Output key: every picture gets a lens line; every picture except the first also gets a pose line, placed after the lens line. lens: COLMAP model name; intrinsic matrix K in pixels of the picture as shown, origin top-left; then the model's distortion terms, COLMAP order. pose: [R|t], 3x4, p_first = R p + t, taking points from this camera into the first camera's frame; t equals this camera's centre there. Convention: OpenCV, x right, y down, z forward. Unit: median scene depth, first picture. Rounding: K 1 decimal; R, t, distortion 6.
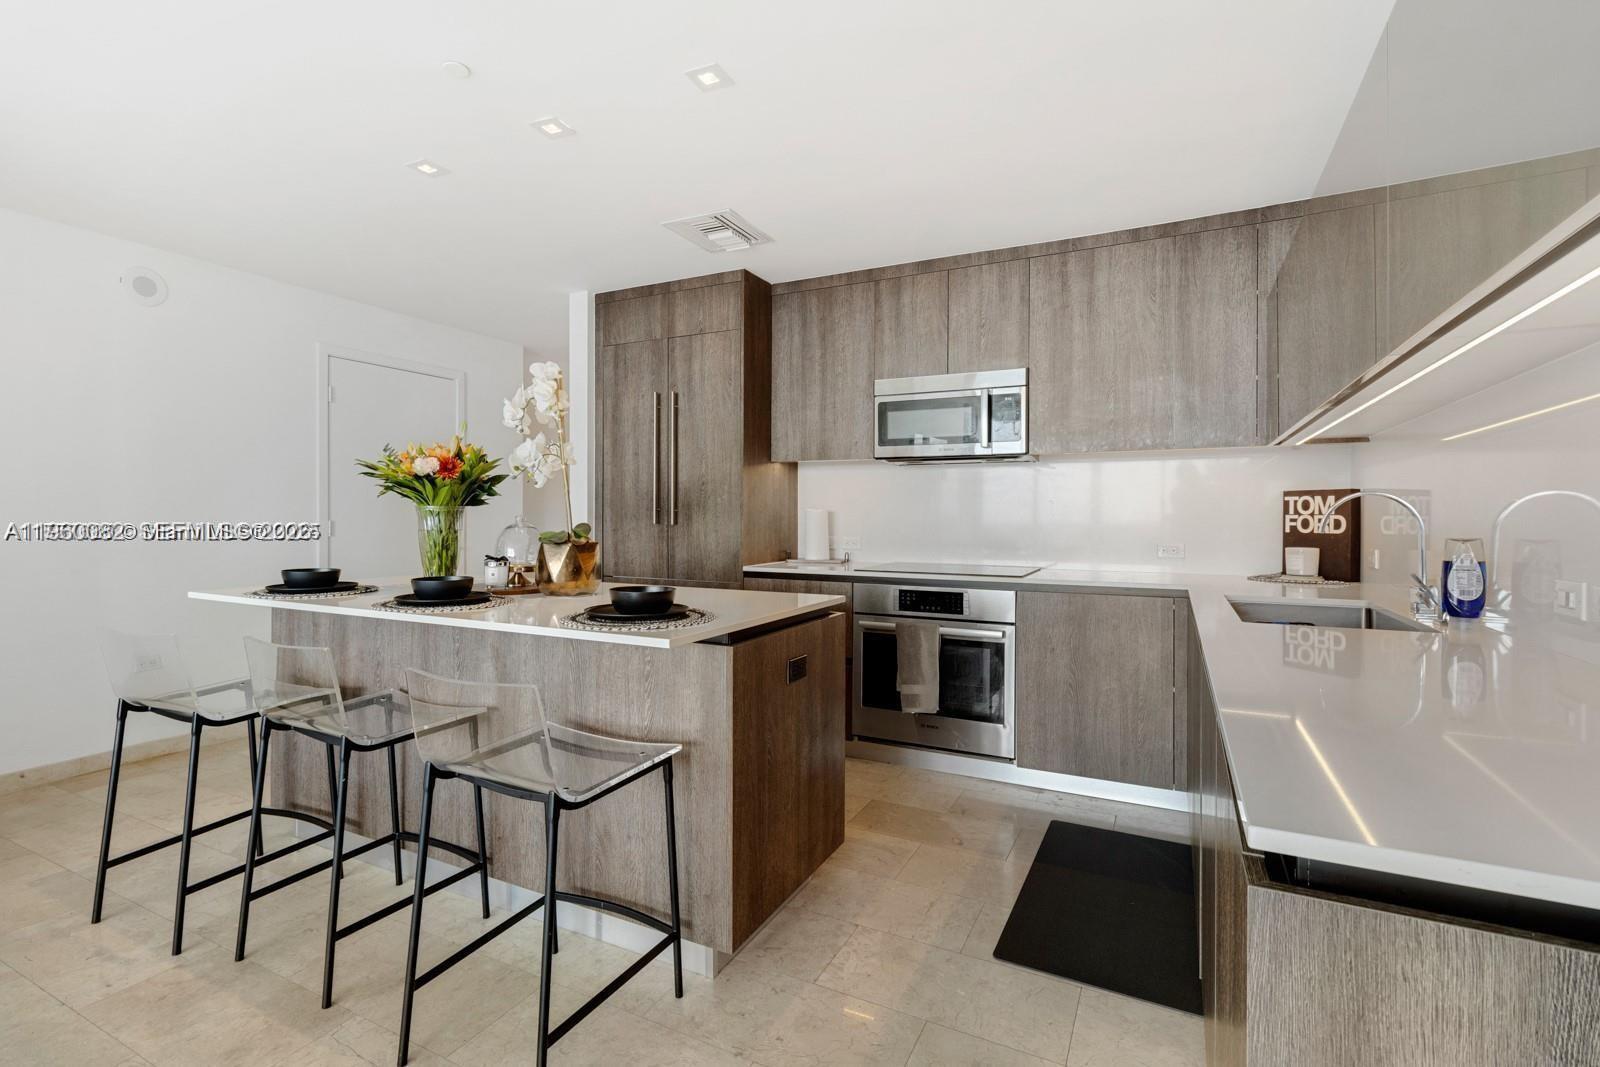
lens RADIAL K [[764.7, 0, 799.1], [0, 764.7, 492.7], [0, 0, 1]] dist [0.003456, -0.000067]
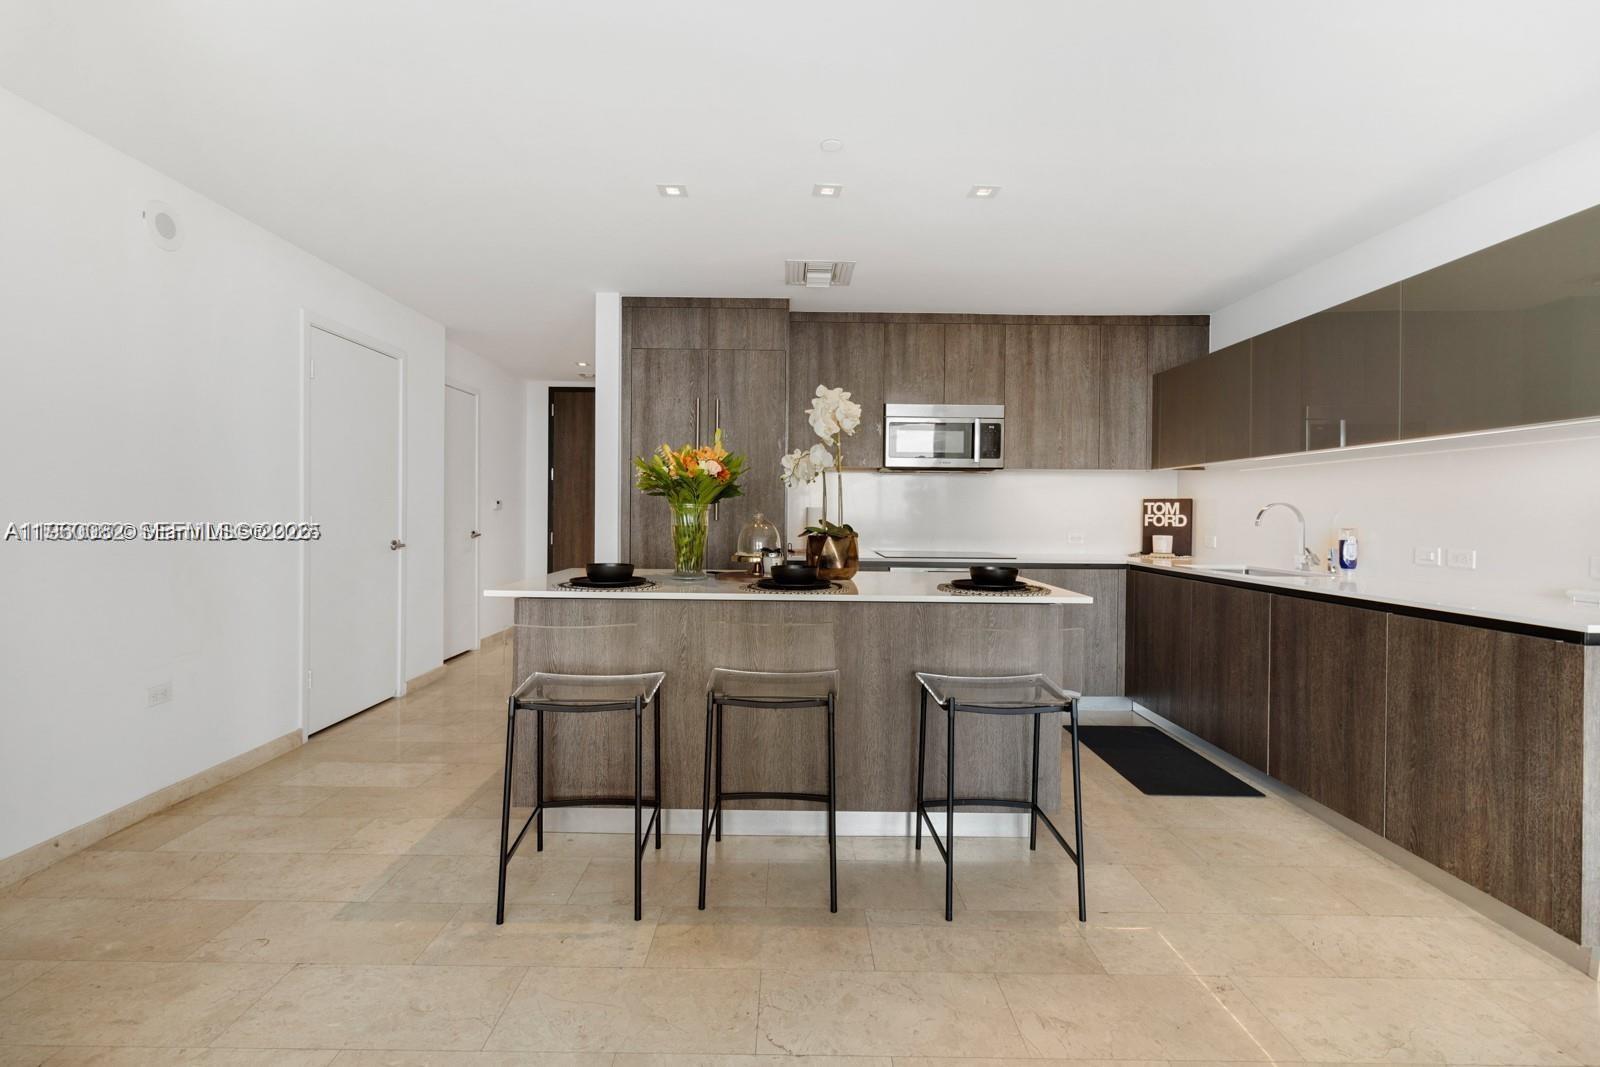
lens RADIAL K [[764.7, 0, 799.1], [0, 764.7, 492.7], [0, 0, 1]] dist [0.003456, -0.000067]
pose [[0.882765, 0.017142, 0.469501, -0.657755], [-0.020355, 0.999791, 0.001768, -0.002990], [-0.469373, -0.011117, 0.882930, -0.029729]]
